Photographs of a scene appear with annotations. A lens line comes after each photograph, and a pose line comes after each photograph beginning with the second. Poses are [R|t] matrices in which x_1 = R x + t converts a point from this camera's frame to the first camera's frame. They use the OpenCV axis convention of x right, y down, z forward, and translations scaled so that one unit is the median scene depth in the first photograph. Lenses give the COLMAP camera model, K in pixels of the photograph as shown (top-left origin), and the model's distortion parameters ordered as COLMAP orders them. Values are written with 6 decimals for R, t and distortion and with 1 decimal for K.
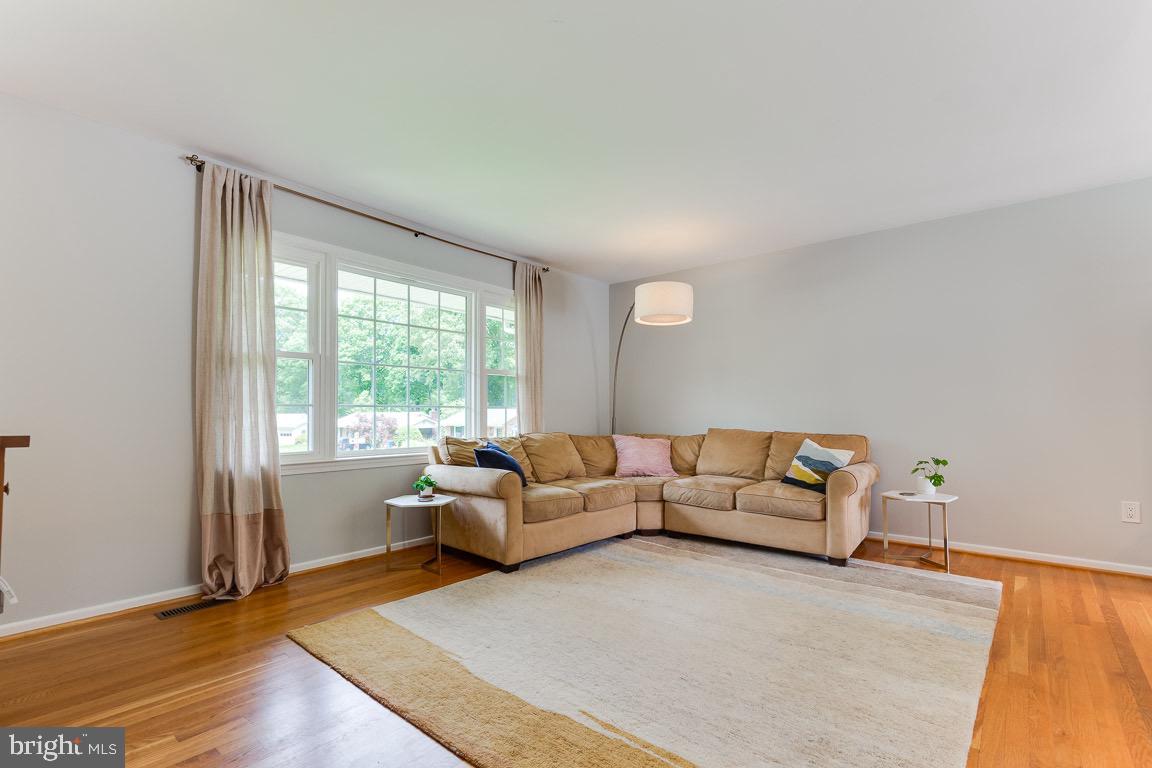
lens RADIAL K [[525.5, 0, 579.6], [0, 525.5, 406.1], [0, 0, 1]] dist [0.009948, -0.001410]
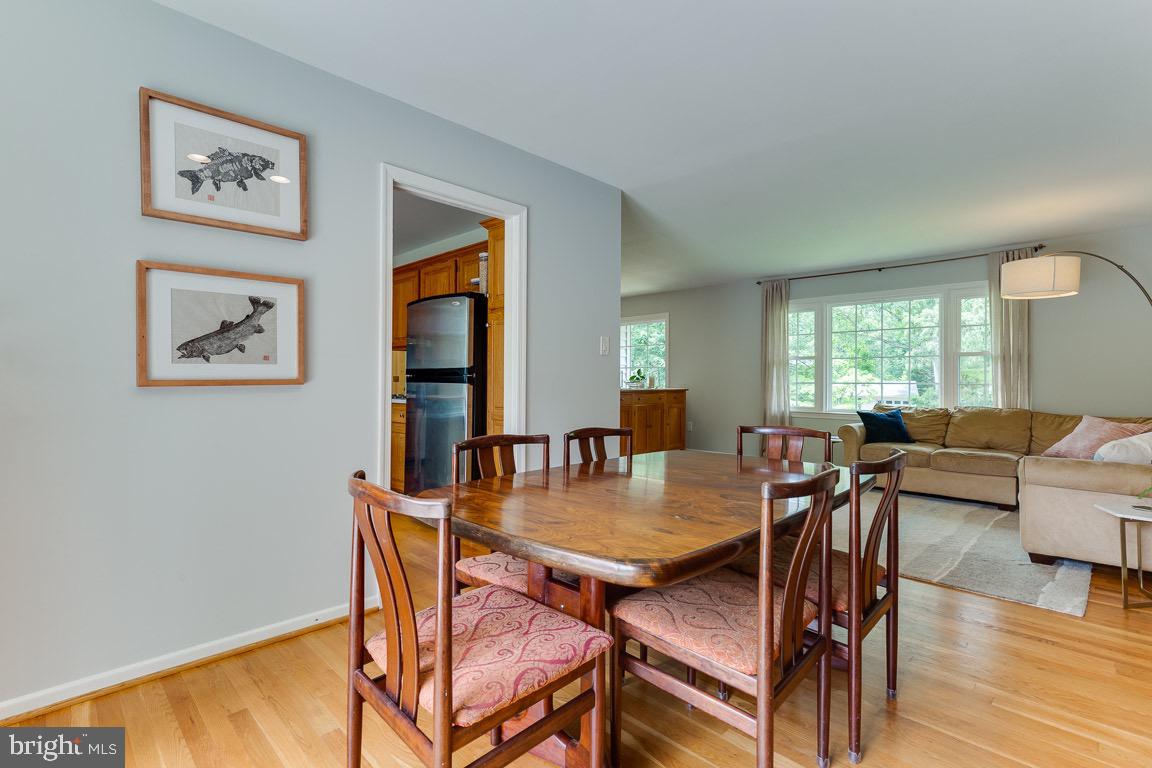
lens RADIAL K [[525.5, 0, 578.8], [0, 525.5, 375.4], [0, 0, 1]] dist [0.009948, -0.001410]
pose [[-0.076443, -0.010648, -0.997017, 1.421051], [0.006324, 0.999918, -0.011164, -0.013281], [0.997054, -0.007158, -0.076370, 0.278142]]
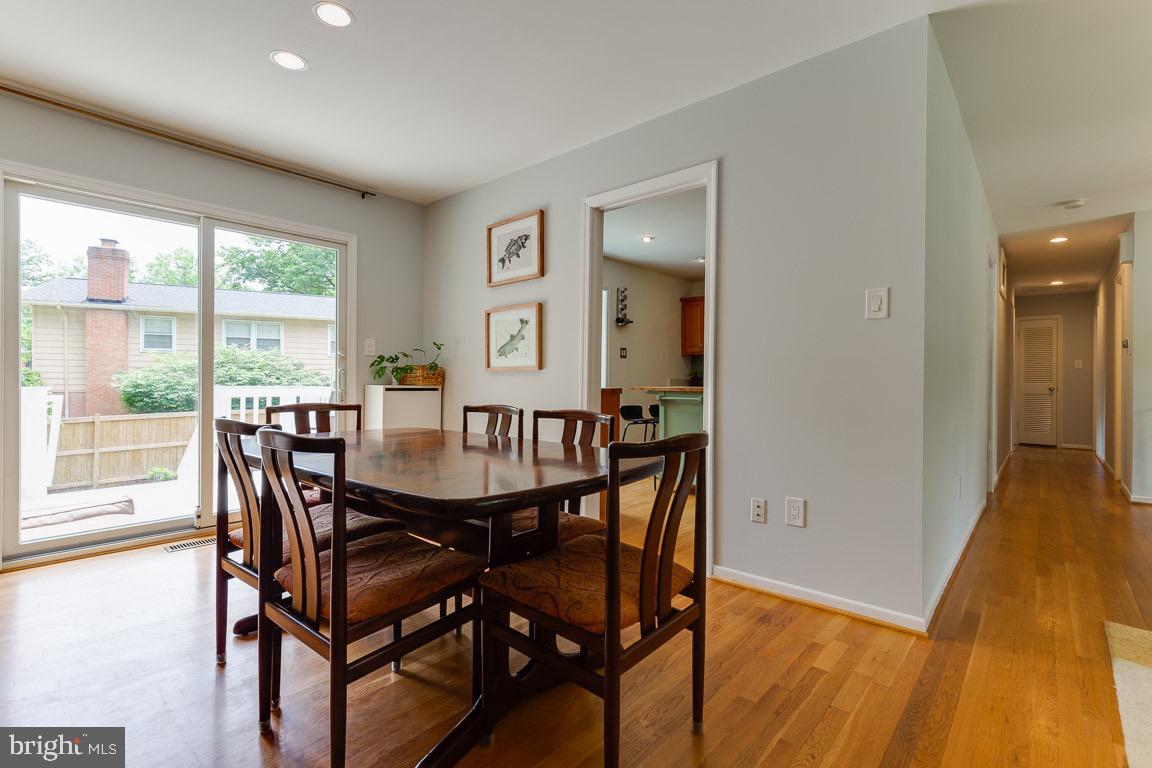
lens RADIAL K [[525.5, 0, 572.9], [0, 525.5, 384.0], [0, 0, 1]] dist [0.009948, -0.001410]
pose [[-0.999775, -0.010500, 0.018425, 0.749776], [-0.010585, 0.999934, -0.004561, 0.018211], [-0.018376, -0.004755, -0.999820, 0.866518]]
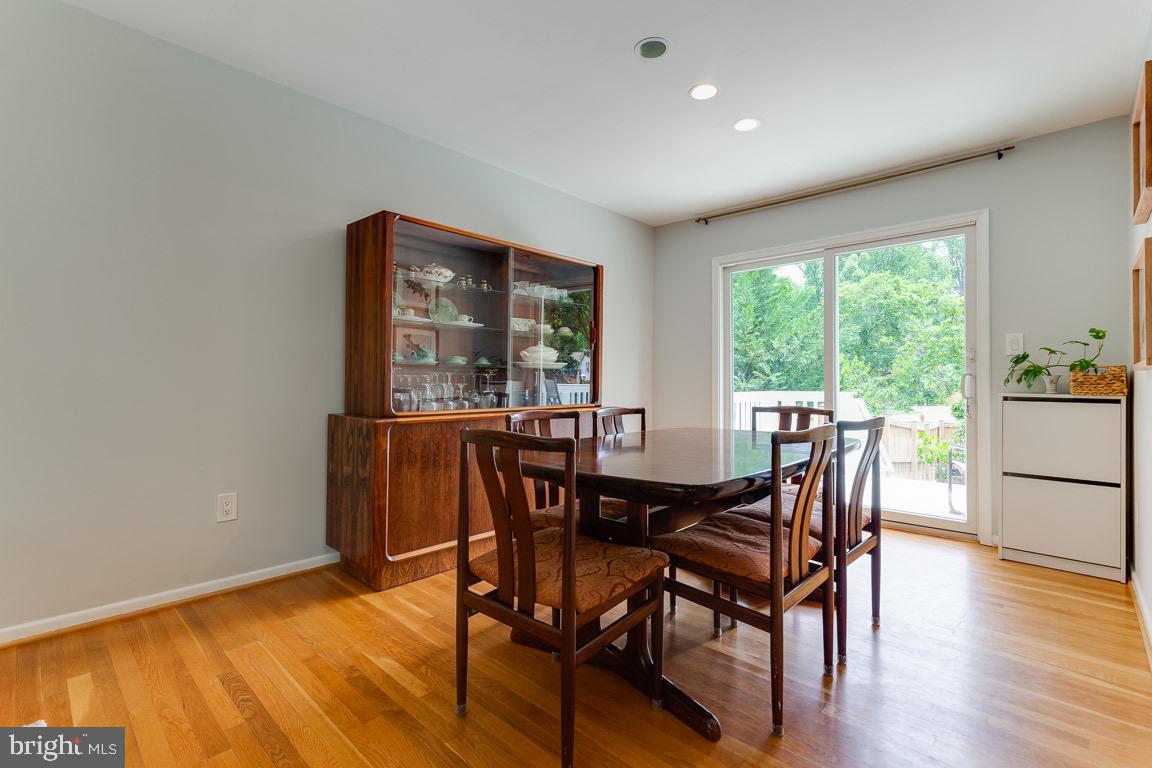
lens RADIAL K [[525.5, 0, 572.7], [0, 525.5, 386.6], [0, 0, 1]] dist [0.009948, -0.001410]
pose [[0.062390, -0.007469, 0.998024, 0.306246], [-0.018503, 0.999791, 0.008639, 0.014738], [-0.997880, -0.019005, 0.062239, 0.435808]]
